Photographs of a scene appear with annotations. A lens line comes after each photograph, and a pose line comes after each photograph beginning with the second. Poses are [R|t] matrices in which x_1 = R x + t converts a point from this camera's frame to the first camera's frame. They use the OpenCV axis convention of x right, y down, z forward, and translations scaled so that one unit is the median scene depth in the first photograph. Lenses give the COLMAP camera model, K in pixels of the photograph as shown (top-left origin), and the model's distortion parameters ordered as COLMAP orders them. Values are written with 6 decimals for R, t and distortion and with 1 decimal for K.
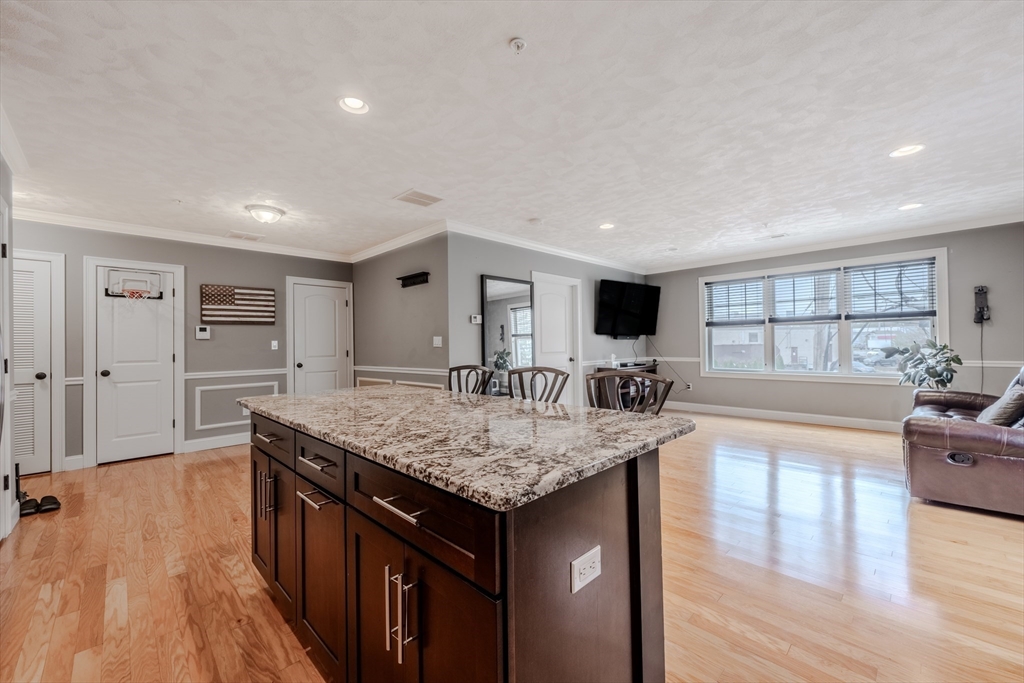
lens RADIAL K [[403.4, 0, 512.0], [0, 403.4, 341.5], [0, 0, 1]] dist [-0.002991, -0.000207]
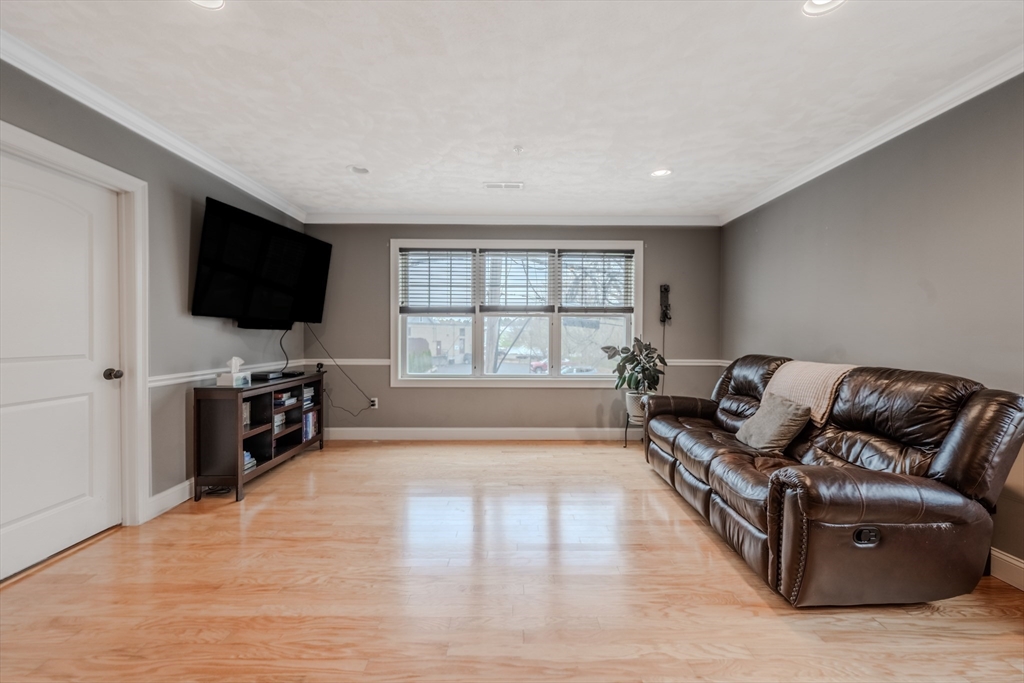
lens RADIAL K [[409.5, 0, 512.0], [0, 409.5, 341.5], [0, 0, 1]] dist [-0.000550, 0.000002]
pose [[0.695128, 0.007187, 0.718850, 0.161473], [-0.020142, 0.999752, 0.009482, 0.000656], [-0.718604, -0.021070, 0.695101, 0.525345]]
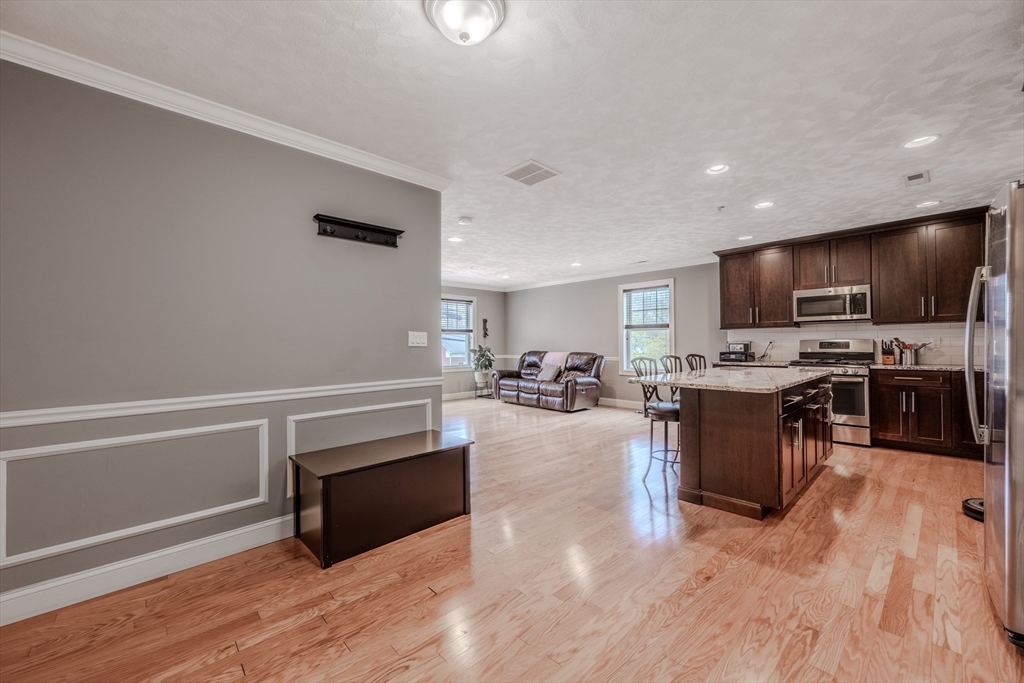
lens RADIAL K [[409.5, 0, 512.0], [0, 409.5, 341.5], [0, 0, 1]] dist [-0.000550, 0.000002]
pose [[0.022987, 0.021977, 0.999494, -0.823897], [-0.001142, 0.999758, -0.021957, 0.018940], [-0.999735, -0.000636, 0.023007, 0.763085]]
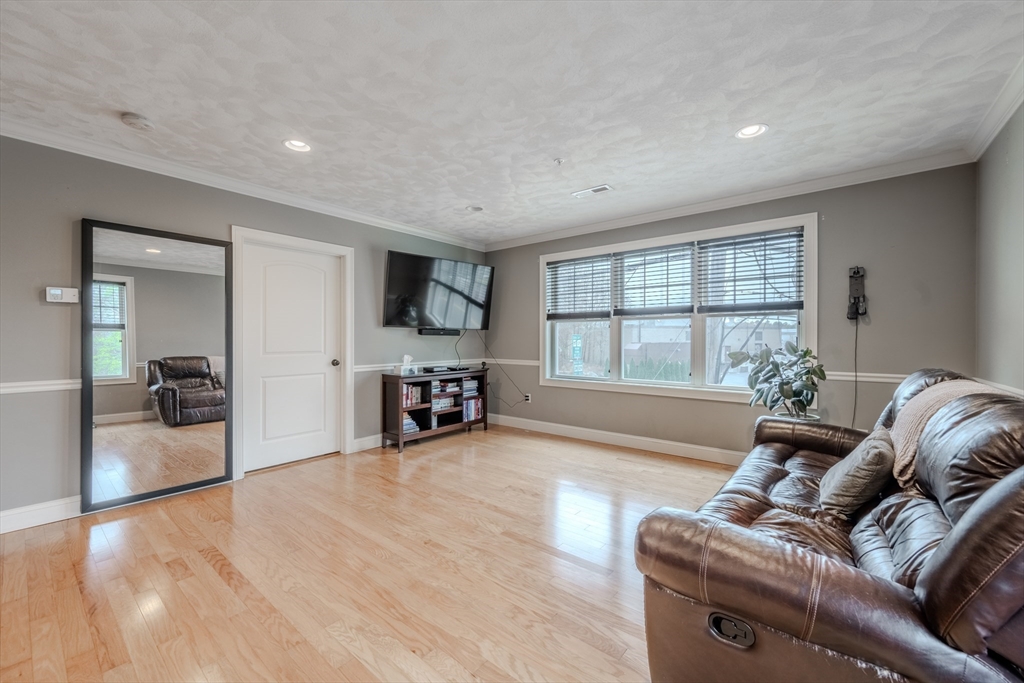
lens RADIAL K [[405.2, 0, 517.5], [0, 405.2, 340.3], [0, 0, 1]] dist [0.000271, -0.000254]
pose [[0.993087, 0.014046, 0.116533, 0.458944], [-0.015258, 0.999838, 0.009516, -0.006350], [-0.116381, -0.011228, 0.993141, 0.334450]]
